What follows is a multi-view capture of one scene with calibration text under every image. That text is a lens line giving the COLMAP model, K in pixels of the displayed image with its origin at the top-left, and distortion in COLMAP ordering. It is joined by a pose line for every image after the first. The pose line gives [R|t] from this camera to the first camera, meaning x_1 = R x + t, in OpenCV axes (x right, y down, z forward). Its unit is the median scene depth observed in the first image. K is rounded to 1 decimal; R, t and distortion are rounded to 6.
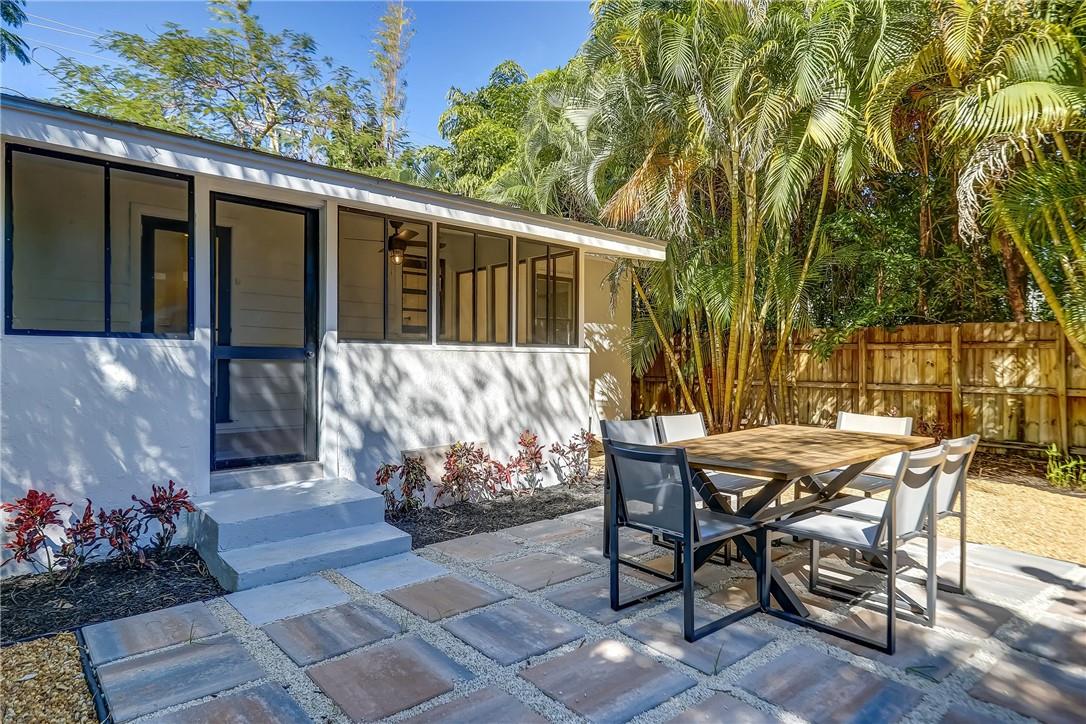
lens RADIAL K [[625.1, 0, 544.4], [0, 625.1, 360.8], [0, 0, 1]] dist [-0.015411, 0.000815]
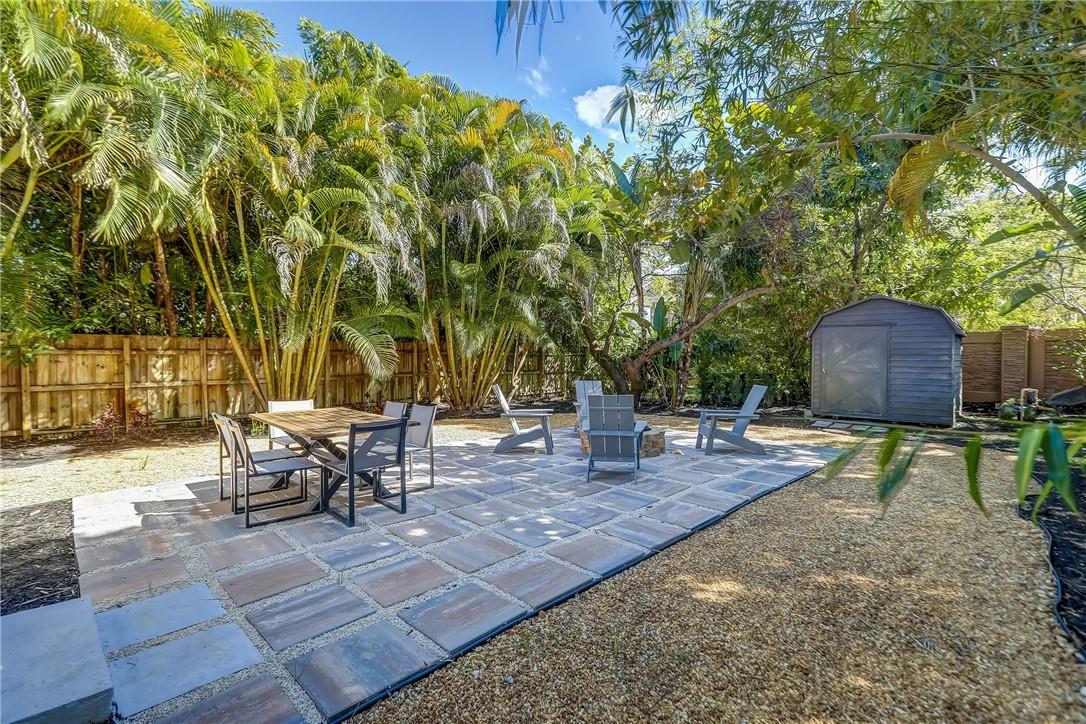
lens RADIAL K [[492.0, 0, 547.9], [0, 492.0, 360.5], [0, 0, 1]] dist [-0.002326, 0.001331]
pose [[-0.082022, -0.020687, 0.996416, -0.642273], [0.000466, 0.999784, 0.020795, -0.040679], [-0.996630, 0.002170, -0.081995, 0.297862]]
